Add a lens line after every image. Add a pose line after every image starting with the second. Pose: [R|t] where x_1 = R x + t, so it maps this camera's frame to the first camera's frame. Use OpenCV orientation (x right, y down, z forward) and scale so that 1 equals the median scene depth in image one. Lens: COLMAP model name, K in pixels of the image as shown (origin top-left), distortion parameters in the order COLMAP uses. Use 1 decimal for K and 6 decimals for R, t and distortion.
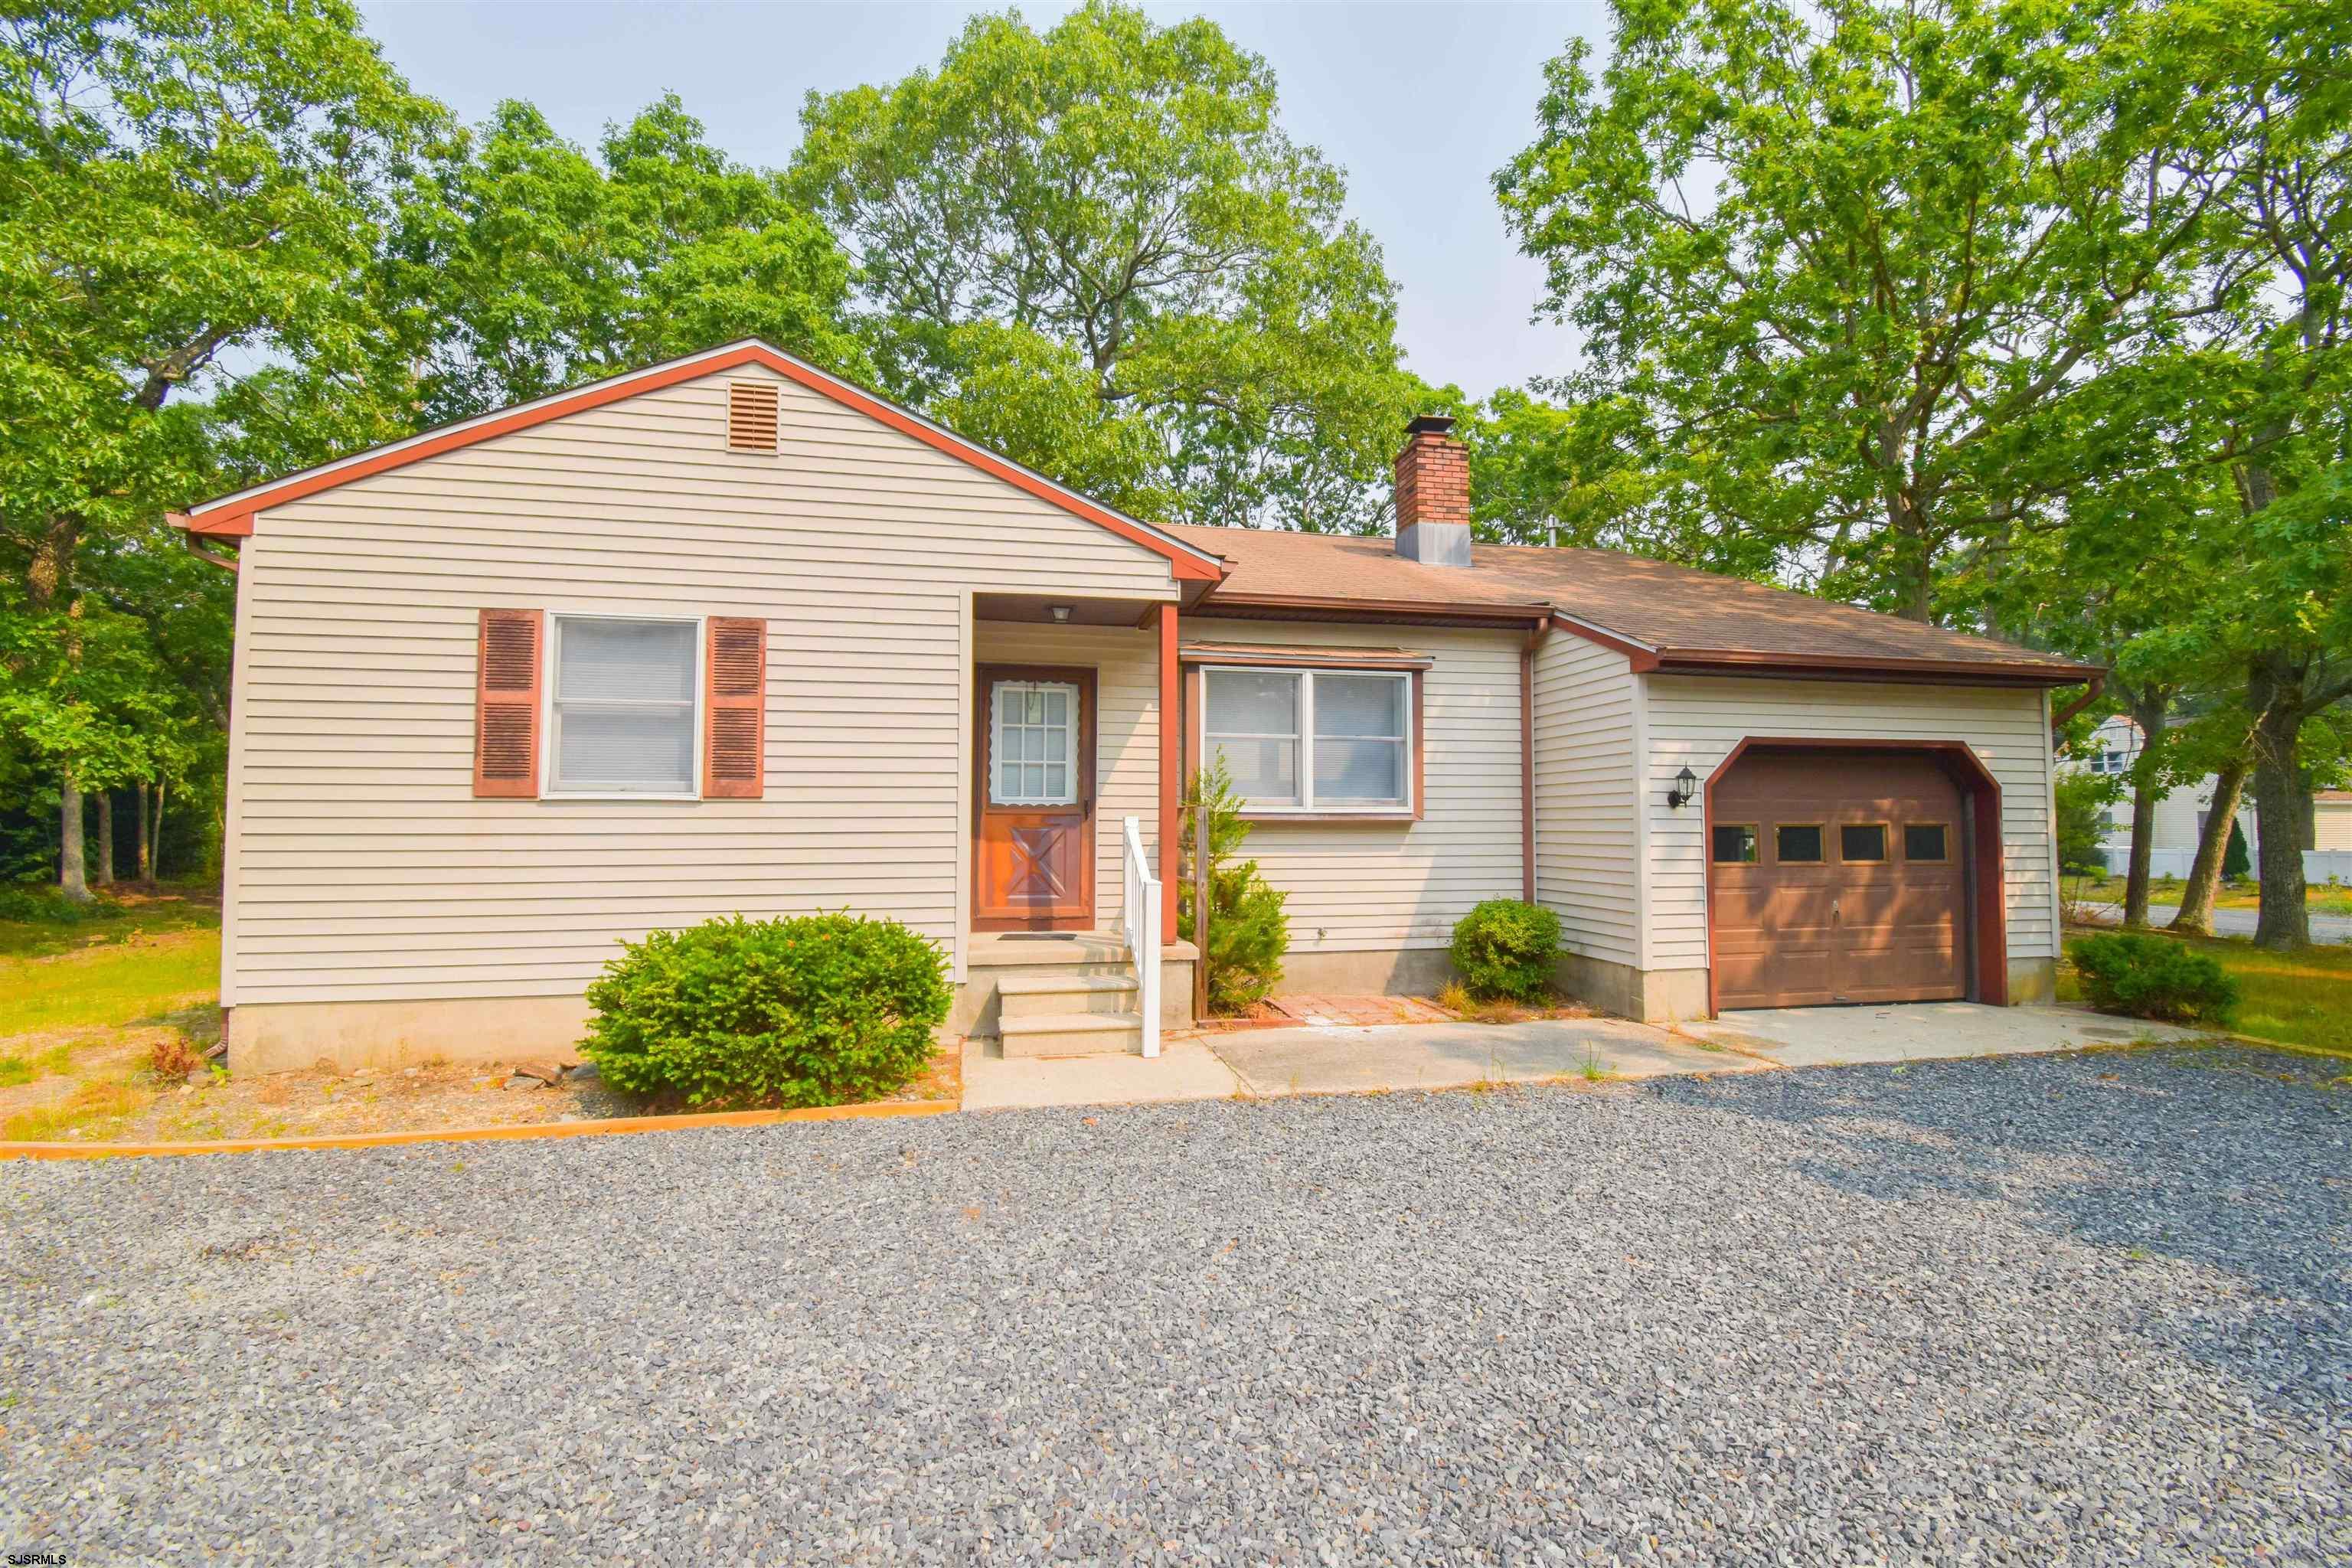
lens RADIAL K [[986.6, 0, 1175.5], [0, 986.6, 699.7], [0, 0, 1]] dist [0.010992, -0.015047]
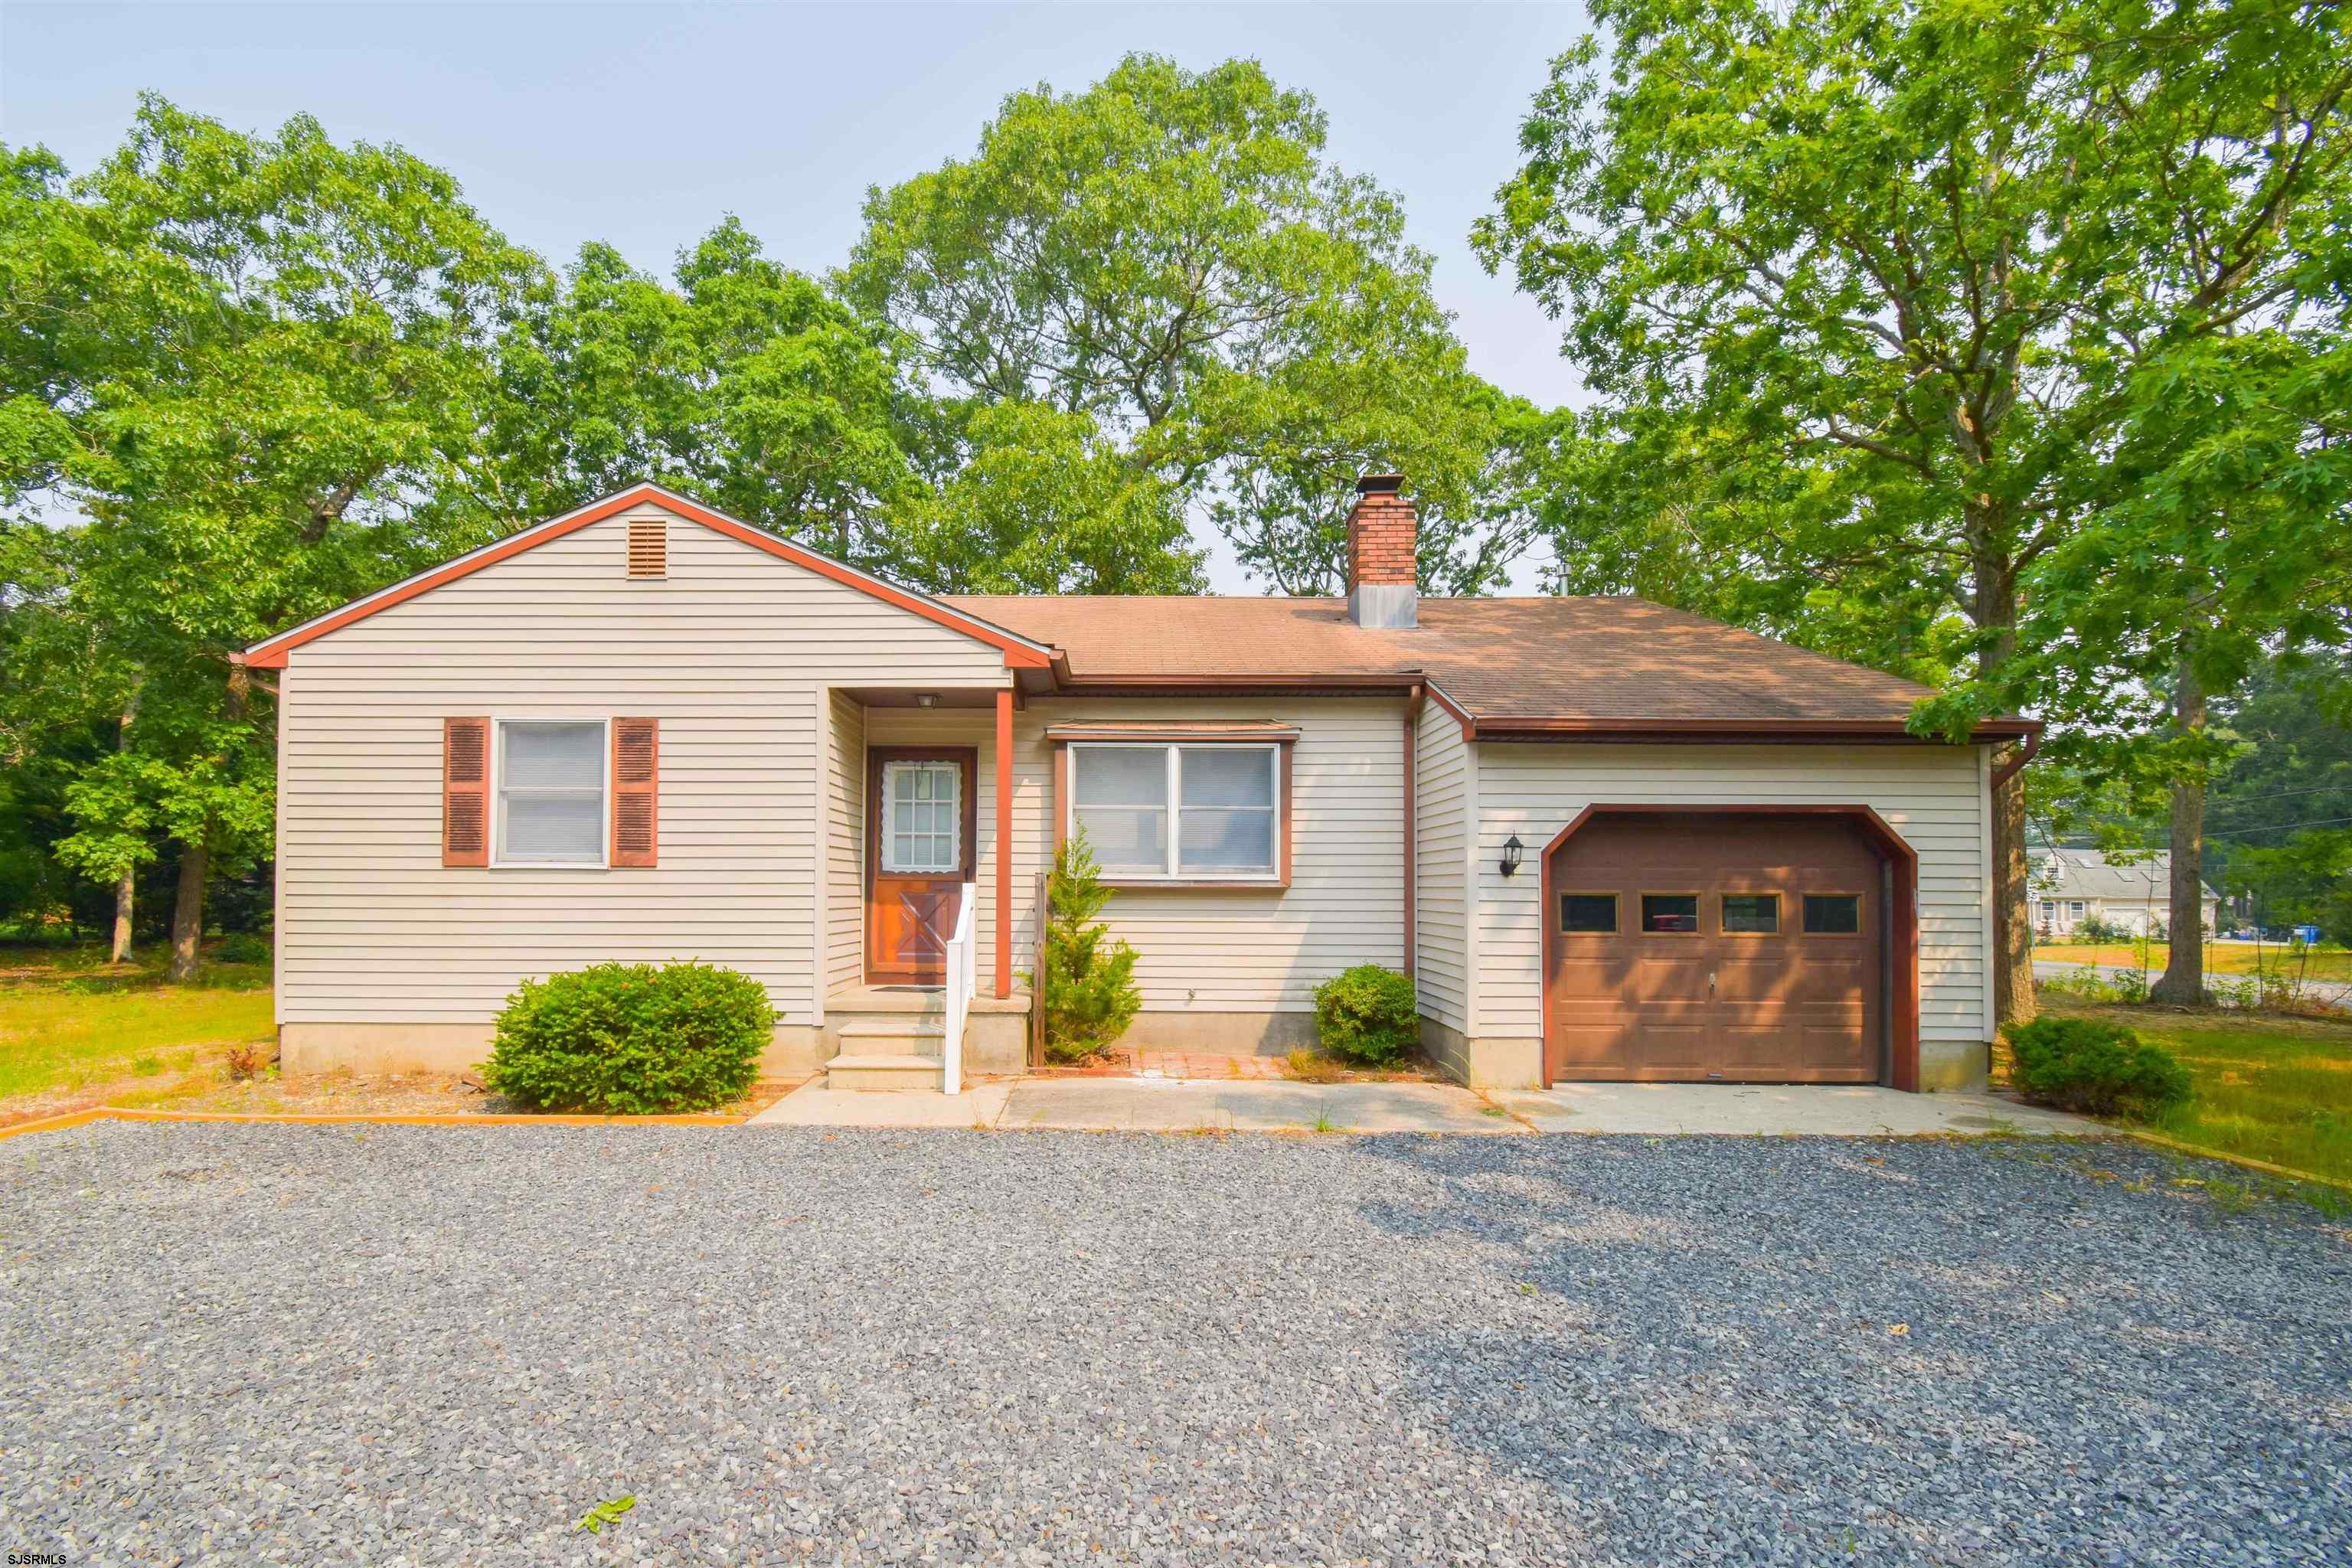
lens RADIAL K [[1062.1, 0, 1177.8], [0, 1062.1, 773.2], [0, 0, 1]] dist [0.016282, -0.021953]
pose [[0.978458, -0.017349, -0.205713, 0.387563], [0.021241, 0.999634, 0.016729, -0.018957], [0.205348, -0.020738, 0.978469, -0.111721]]
